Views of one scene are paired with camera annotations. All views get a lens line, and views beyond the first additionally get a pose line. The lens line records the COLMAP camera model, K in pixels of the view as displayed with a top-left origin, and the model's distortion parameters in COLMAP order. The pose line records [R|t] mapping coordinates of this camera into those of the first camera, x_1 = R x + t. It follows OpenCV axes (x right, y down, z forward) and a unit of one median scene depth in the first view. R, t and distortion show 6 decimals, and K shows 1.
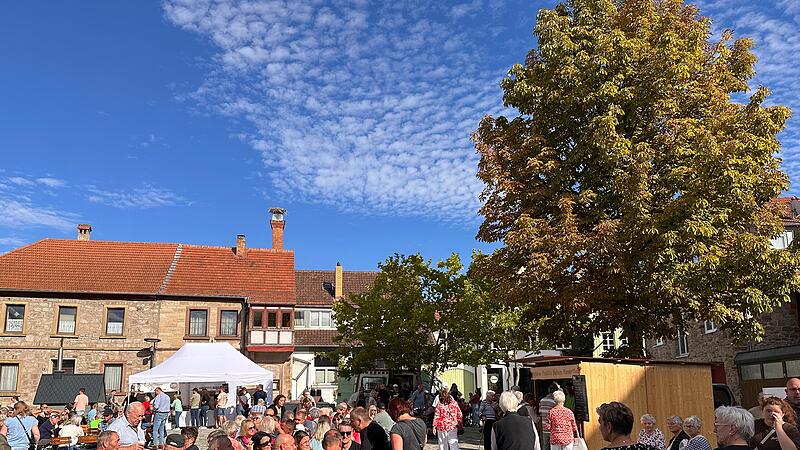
lens RADIAL K [[555.1, 0, 397.4], [0, 555.1, 282.0], [0, 0, 1]] dist [0.007010, -0.002199]
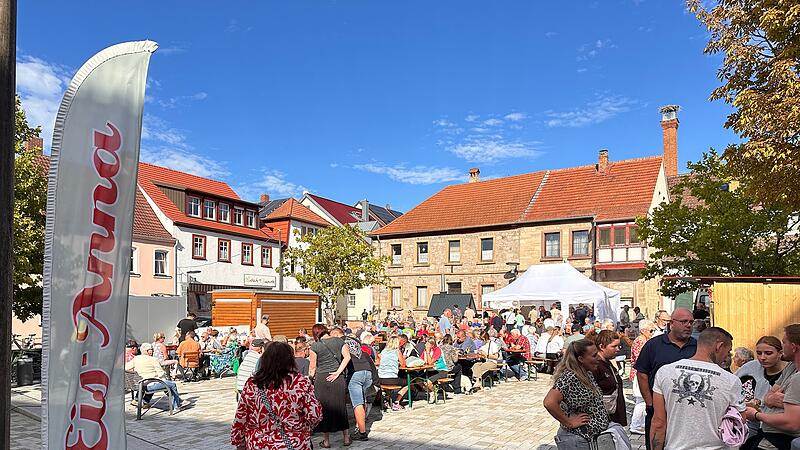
lens RADIAL K [[563.5, 0, 402.8], [0, 563.5, 304.3], [0, 0, 1]] dist [0.119254, -0.173260]
pose [[0.704629, 0.002624, -0.709571, 0.219465], [0.133549, 0.981632, 0.136249, -0.003112], [0.696895, -0.190767, 0.691336, 0.015047]]
